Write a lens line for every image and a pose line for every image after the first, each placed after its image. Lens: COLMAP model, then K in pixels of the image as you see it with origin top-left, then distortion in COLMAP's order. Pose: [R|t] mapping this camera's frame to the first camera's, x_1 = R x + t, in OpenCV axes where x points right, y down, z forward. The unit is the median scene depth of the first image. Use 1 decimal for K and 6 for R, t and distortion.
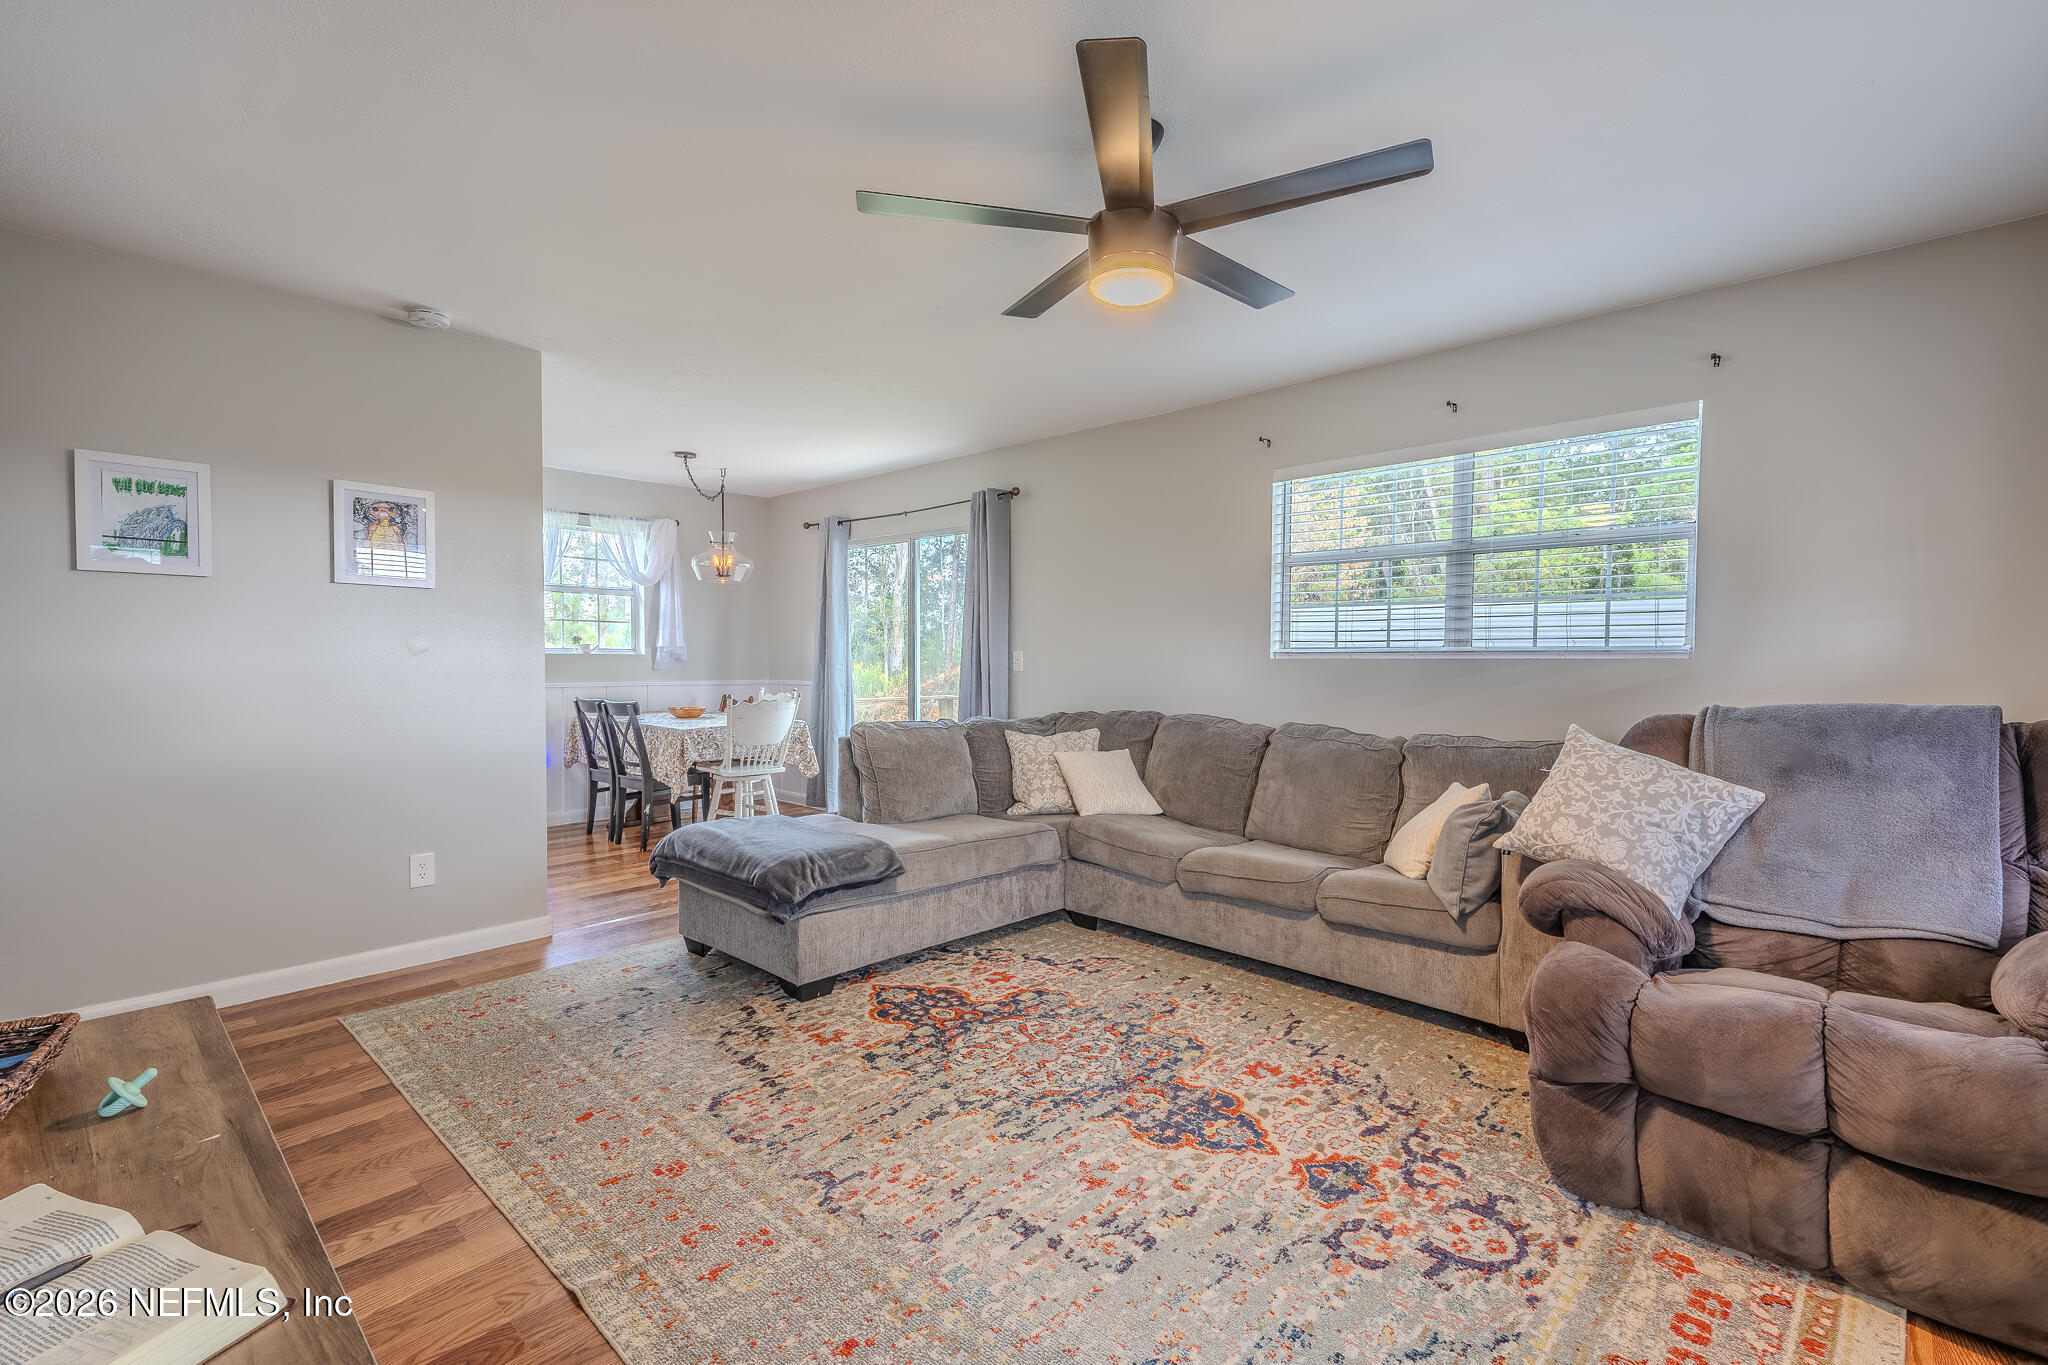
lens RADIAL K [[893.7, 0, 1024.0], [0, 893.7, 682.5], [0, 0, 1]] dist [0.001145, -0.000104]
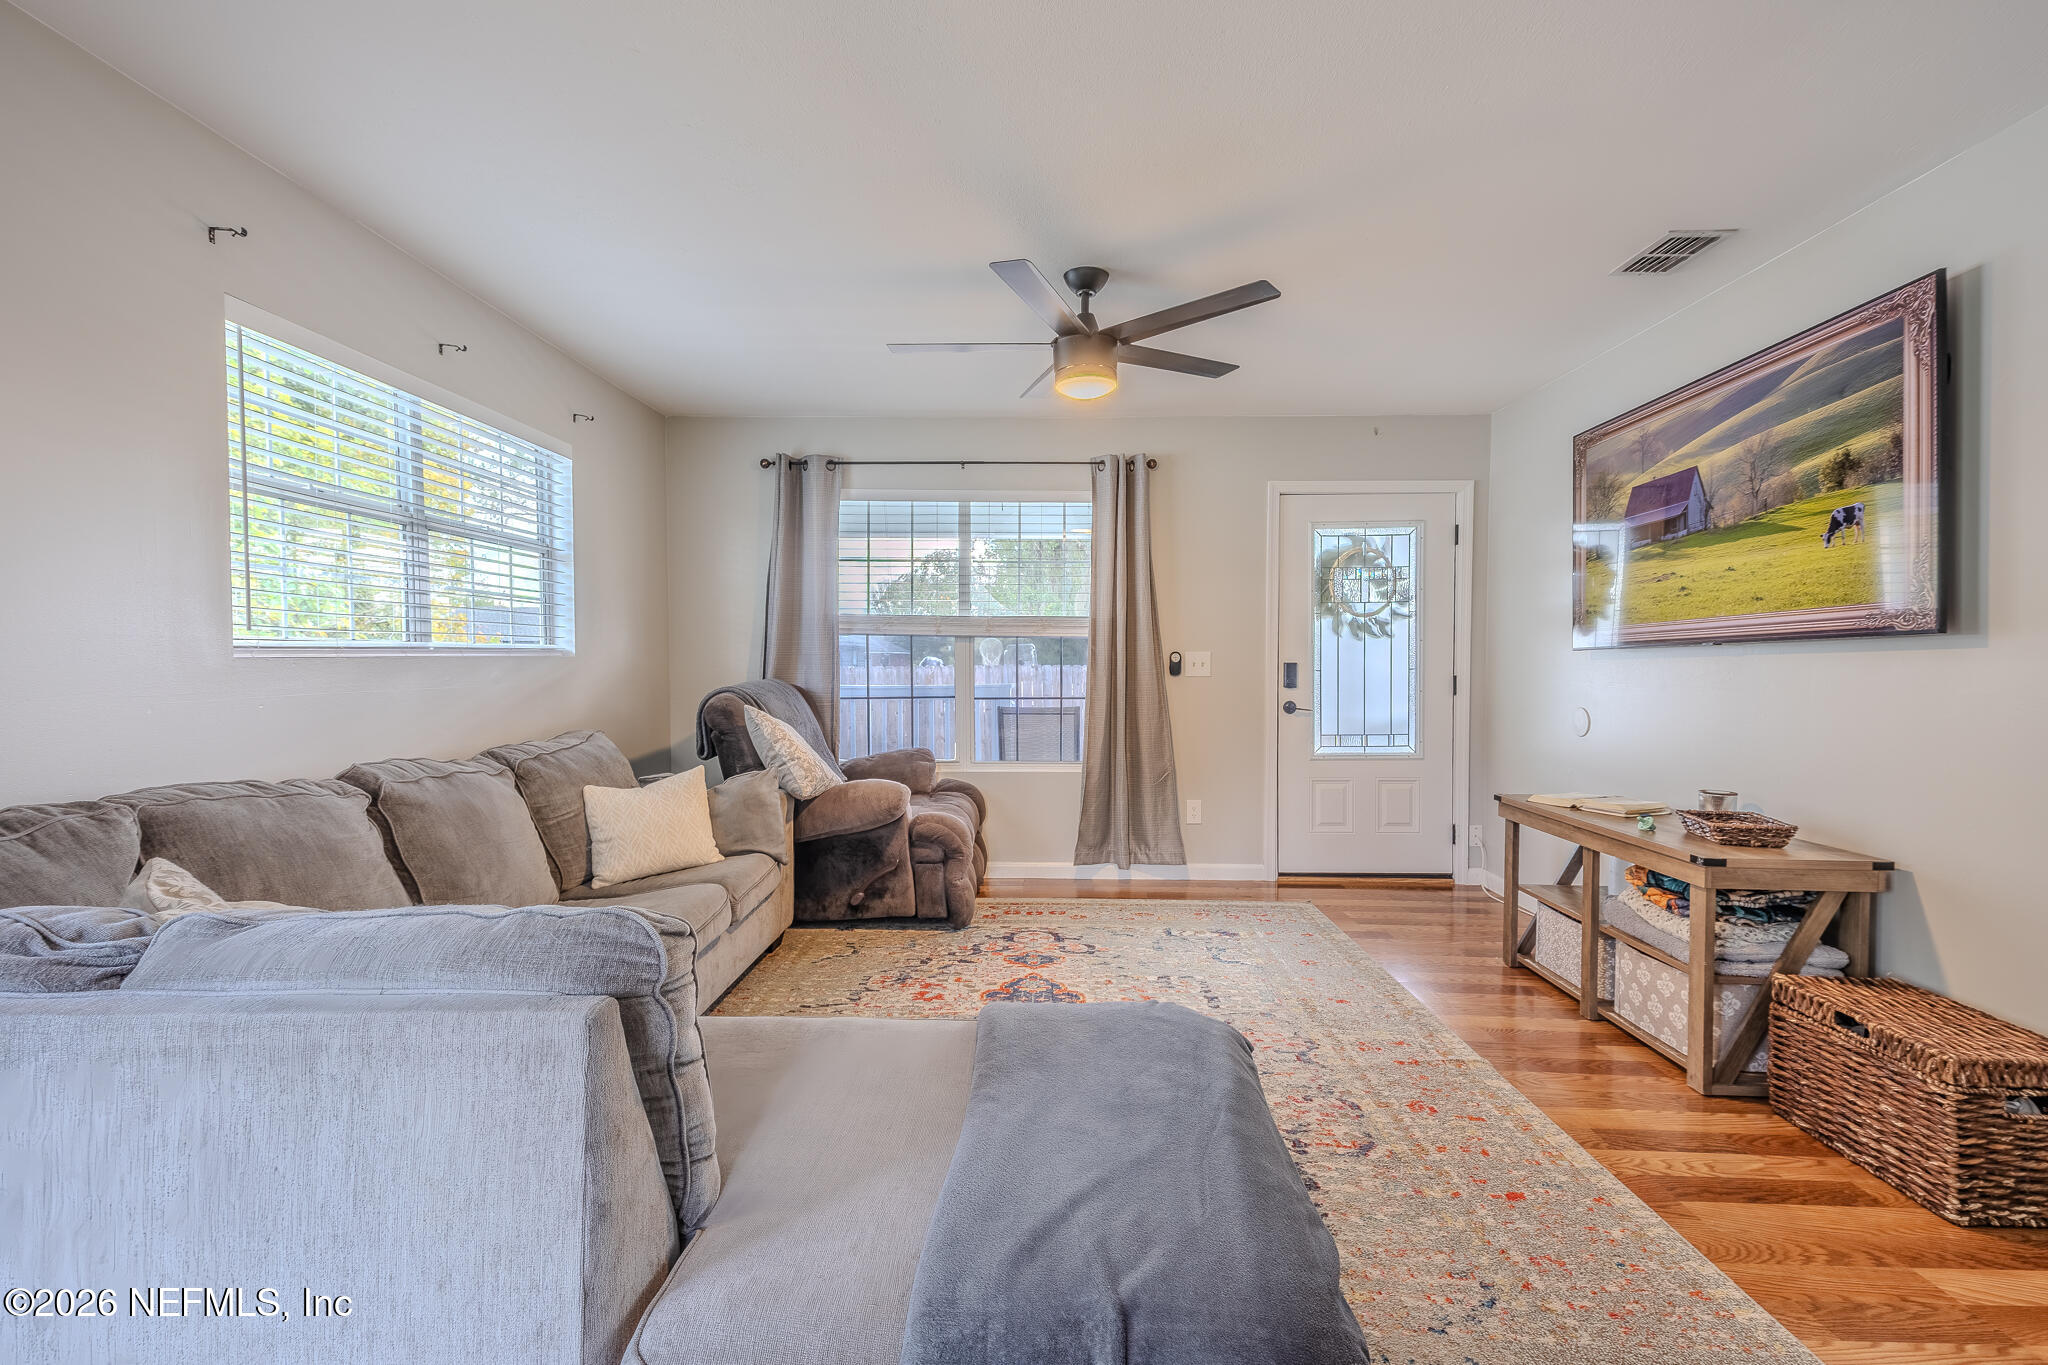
lens RADIAL K [[893.7, 0, 1024.0], [0, 893.7, 682.5], [0, 0, 1]] dist [0.001145, -0.000104]
pose [[-0.666870, -0.029730, 0.744581, -0.798688], [0.017394, 0.998311, 0.055439, -0.063726], [-0.744971, 0.049922, -0.665226, 1.891249]]
